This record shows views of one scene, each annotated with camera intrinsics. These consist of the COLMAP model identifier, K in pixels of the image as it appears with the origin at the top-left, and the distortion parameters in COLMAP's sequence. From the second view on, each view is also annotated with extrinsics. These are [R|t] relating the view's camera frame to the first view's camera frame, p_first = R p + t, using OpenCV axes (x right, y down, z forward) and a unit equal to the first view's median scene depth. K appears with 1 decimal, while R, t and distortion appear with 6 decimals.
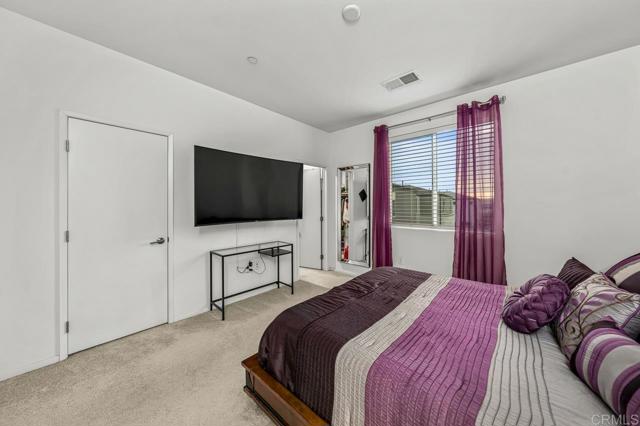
lens RADIAL K [[218.9, 0, 334.9], [0, 218.9, 206.6], [0, 0, 1]] dist [0.000434, 0.000015]
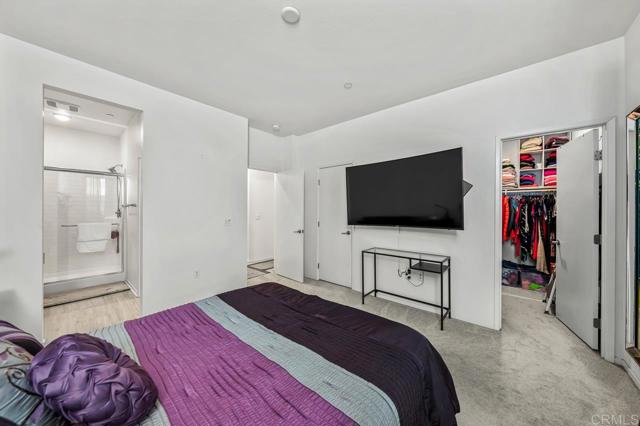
lens RADIAL K [[221.4, 0, 320.0], [0, 221.4, 213.0], [0, 0, 1]] dist [0.000418, 0.000028]
pose [[-0.020885, 0.009874, -0.999733, 0.689654], [-0.005272, 0.999936, 0.009986, 0.000913], [0.999768, 0.005479, -0.020832, 0.749249]]
